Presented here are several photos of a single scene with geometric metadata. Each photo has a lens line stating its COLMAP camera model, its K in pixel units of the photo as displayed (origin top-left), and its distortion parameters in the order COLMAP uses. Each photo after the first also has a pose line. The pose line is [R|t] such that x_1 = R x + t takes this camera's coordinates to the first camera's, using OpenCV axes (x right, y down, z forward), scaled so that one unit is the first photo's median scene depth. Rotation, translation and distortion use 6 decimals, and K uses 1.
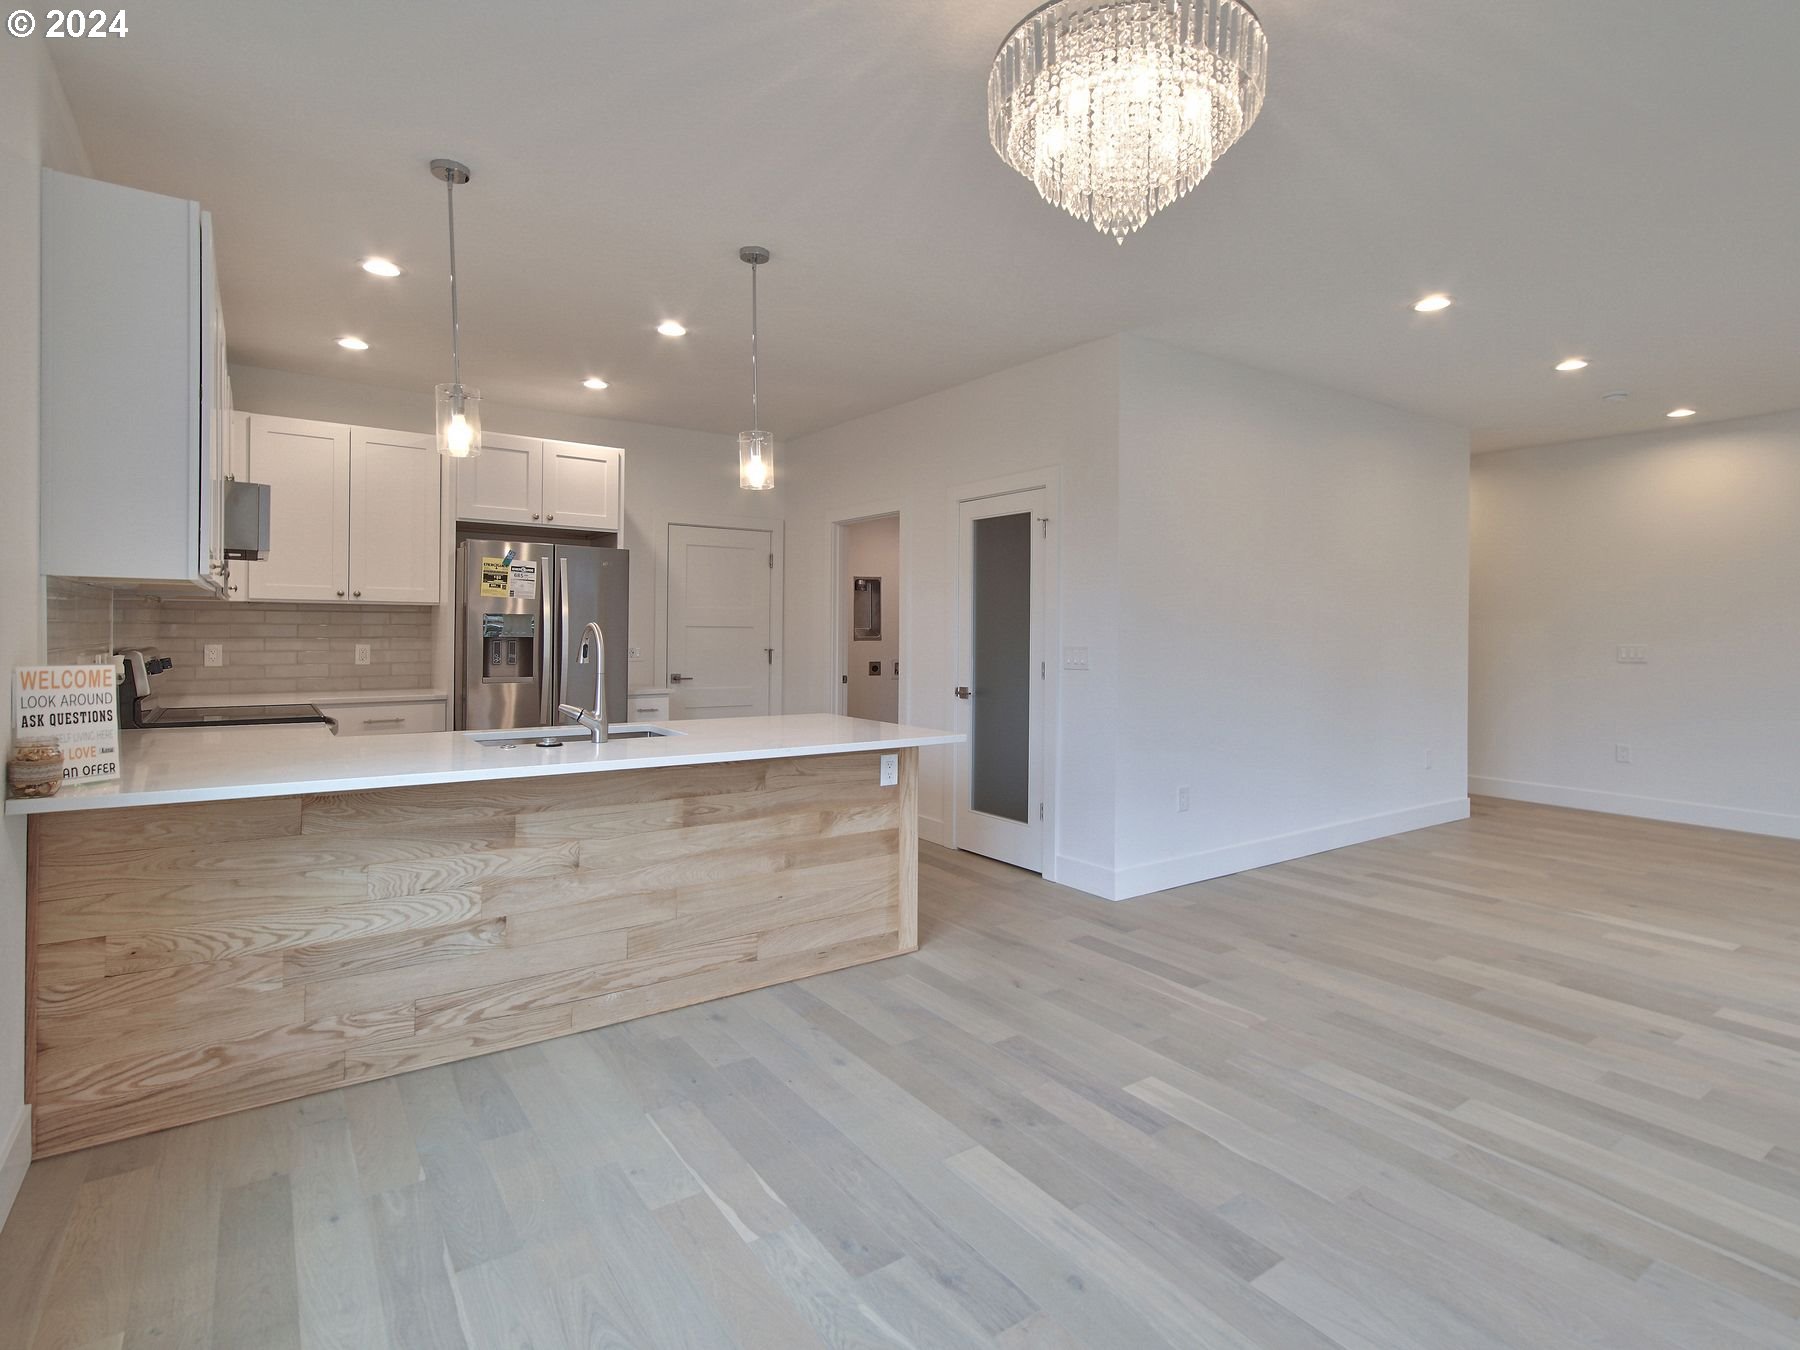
lens RADIAL K [[898.1, 0, 931.0], [0, 898.1, 633.2], [0, 0, 1]] dist [0.015237, -0.004386]
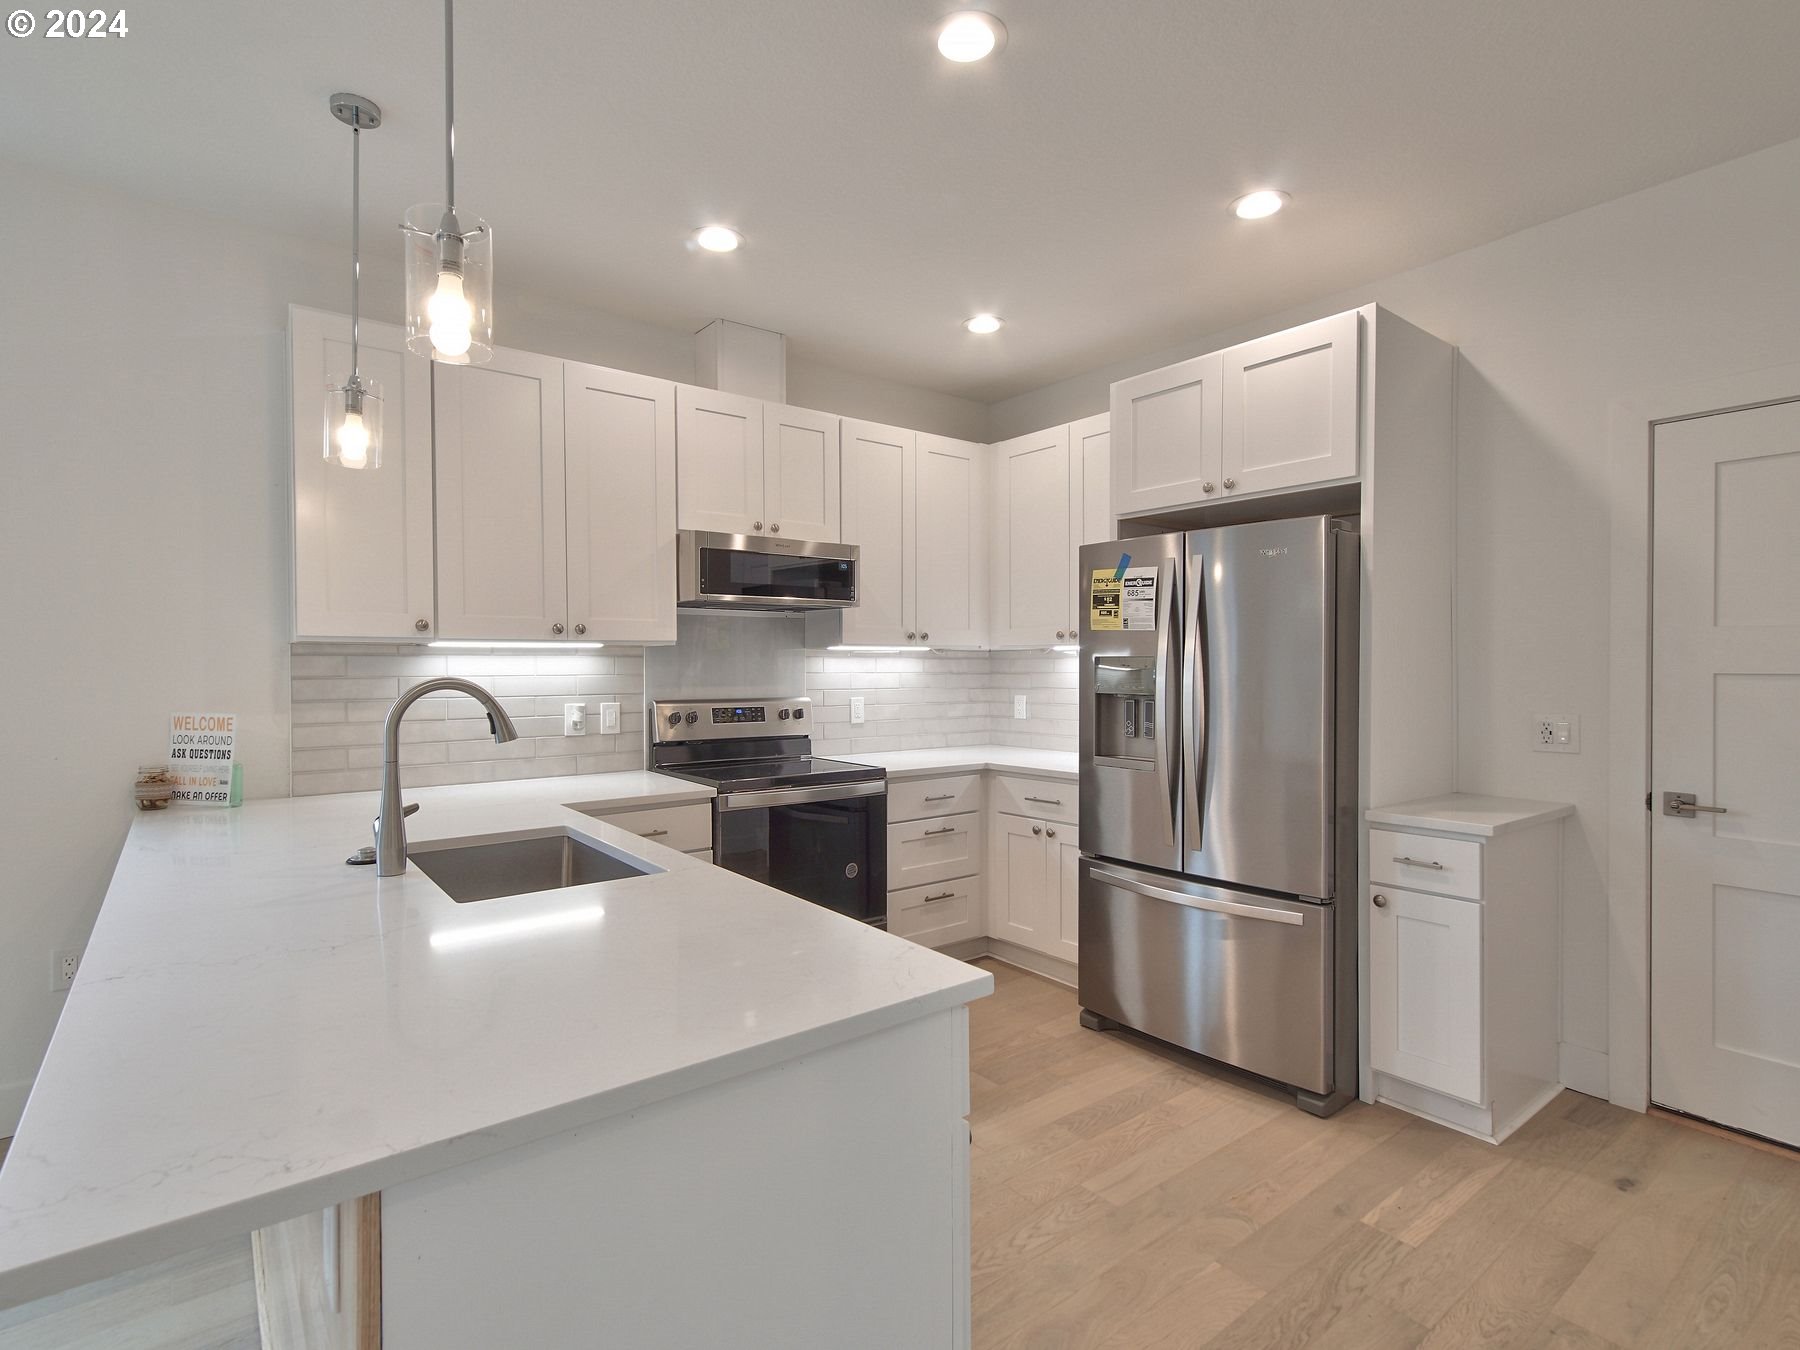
lens RADIAL K [[898.1, 0, 891.3], [0, 898.1, 667.5], [0, 0, 1]] dist [0.015237, -0.004386]
pose [[0.005772, -0.008202, -0.999950, 0.164292], [-0.000939, 0.999966, -0.008207, -0.009377], [0.999983, 0.000986, 0.005764, 0.917117]]
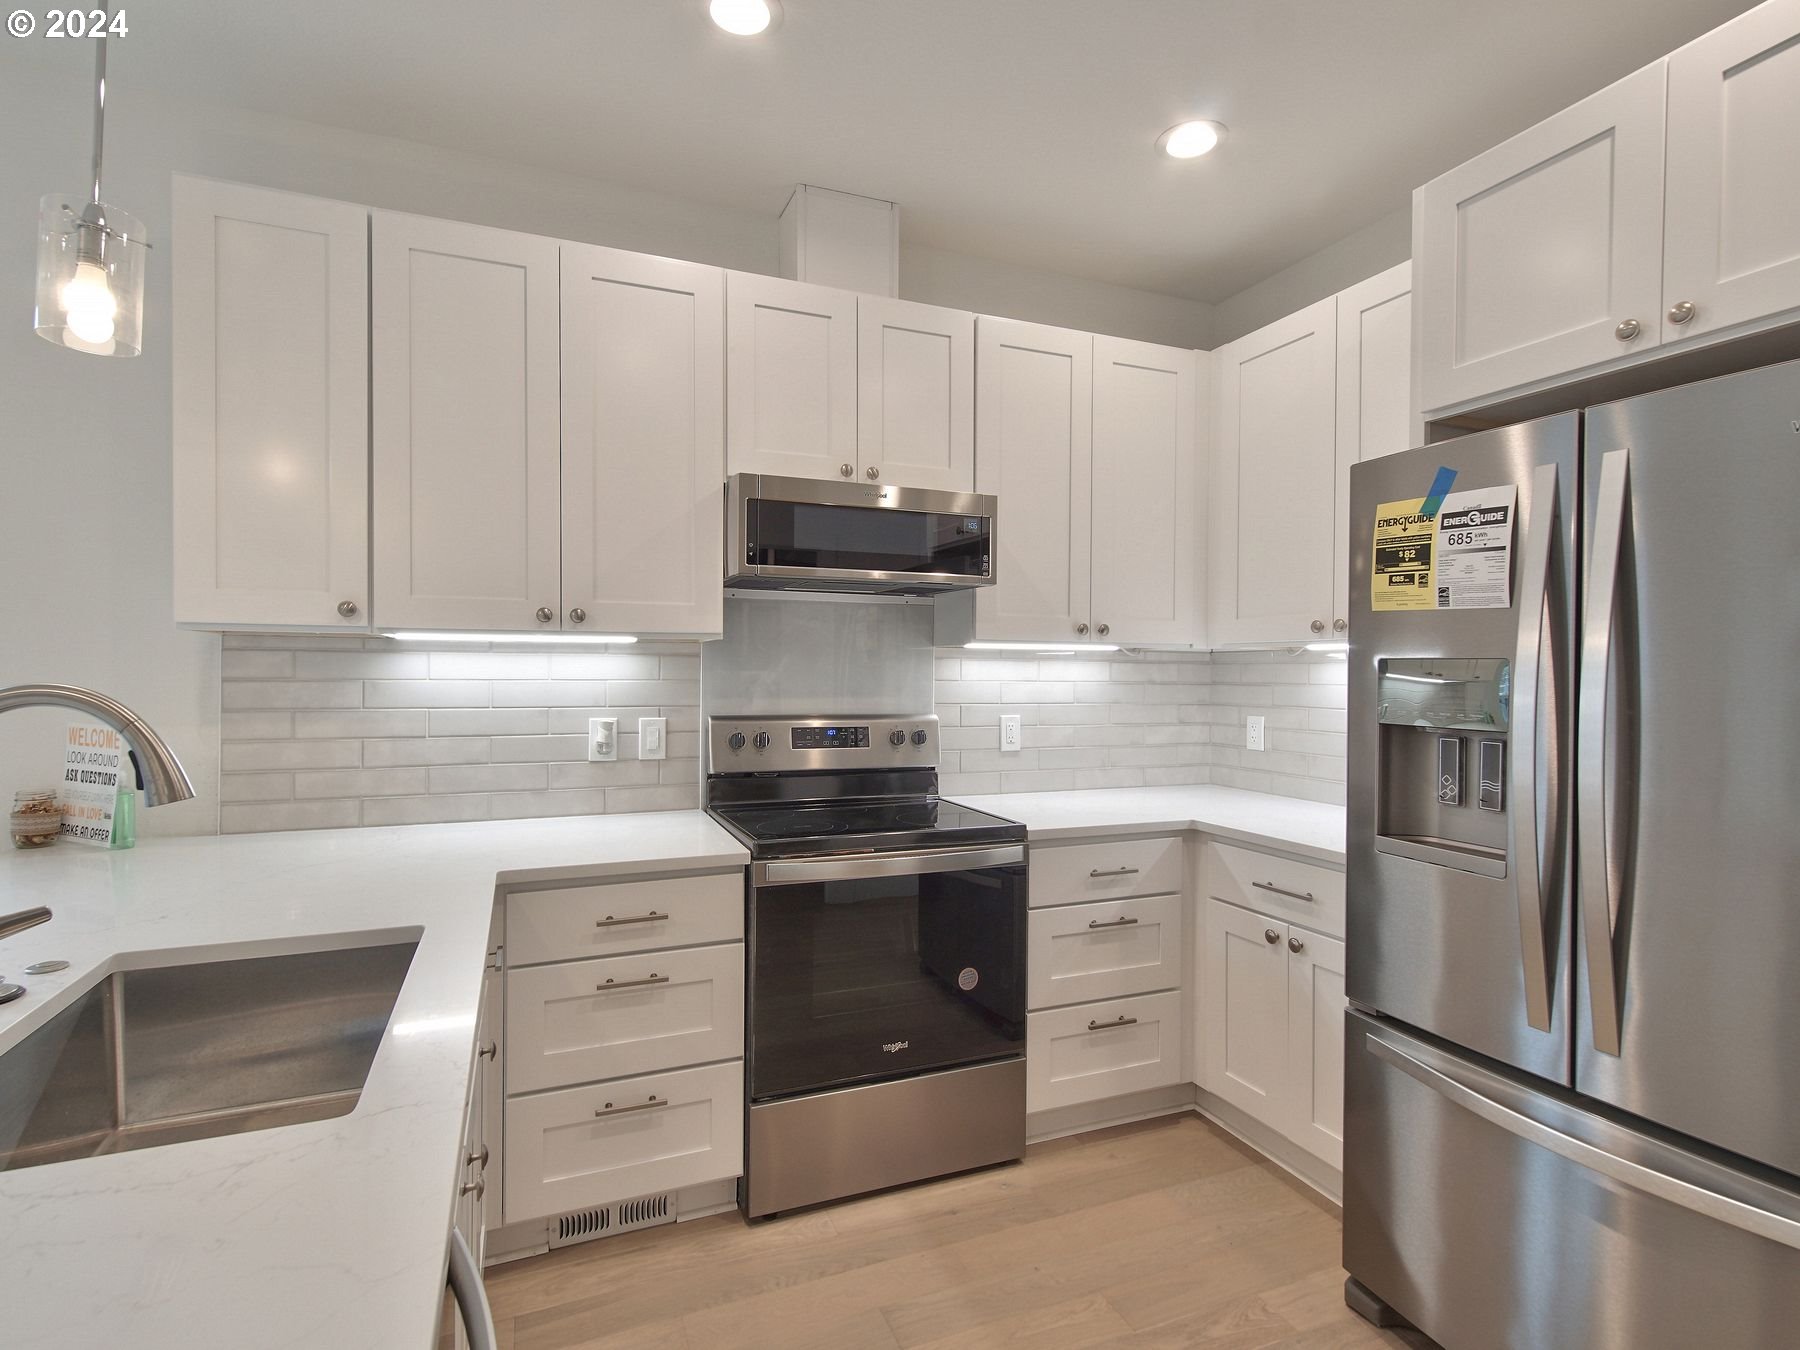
lens RADIAL K [[898.1, 0, 891.0], [0, 898.1, 672.3], [0, 0, 1]] dist [0.015237, -0.004386]
pose [[-0.260584, -0.010430, -0.965395, -0.099047], [-0.013052, 0.999888, -0.007279, -0.011951], [0.965363, 0.010703, -0.260691, 0.976693]]
